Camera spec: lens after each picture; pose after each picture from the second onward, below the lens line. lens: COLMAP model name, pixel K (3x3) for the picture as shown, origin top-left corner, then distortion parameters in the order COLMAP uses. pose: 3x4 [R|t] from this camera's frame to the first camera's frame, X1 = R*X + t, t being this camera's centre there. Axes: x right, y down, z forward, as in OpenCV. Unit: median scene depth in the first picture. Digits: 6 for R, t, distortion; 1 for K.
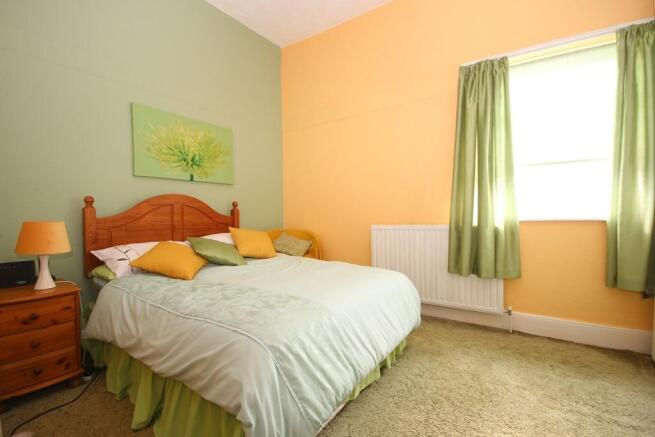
lens RADIAL K [[303.5, 0, 324.0], [0, 303.5, 222.9], [0, 0, 1]] dist [-0.004882, -0.000356]
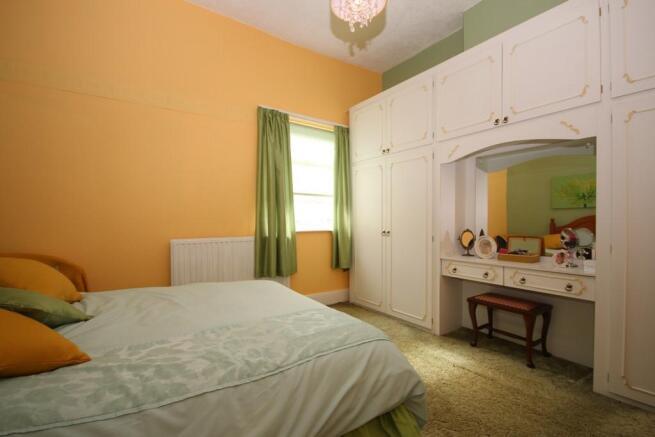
lens RADIAL K [[303.5, 0, 324.2], [0, 303.5, 220.5], [0, 0, 1]] dist [-0.004882, -0.000356]
pose [[0.381119, 0.014759, 0.924408, -0.619157], [0.009141, 0.999764, -0.019730, -0.030800], [-0.924481, 0.015970, 0.380894, 0.321926]]
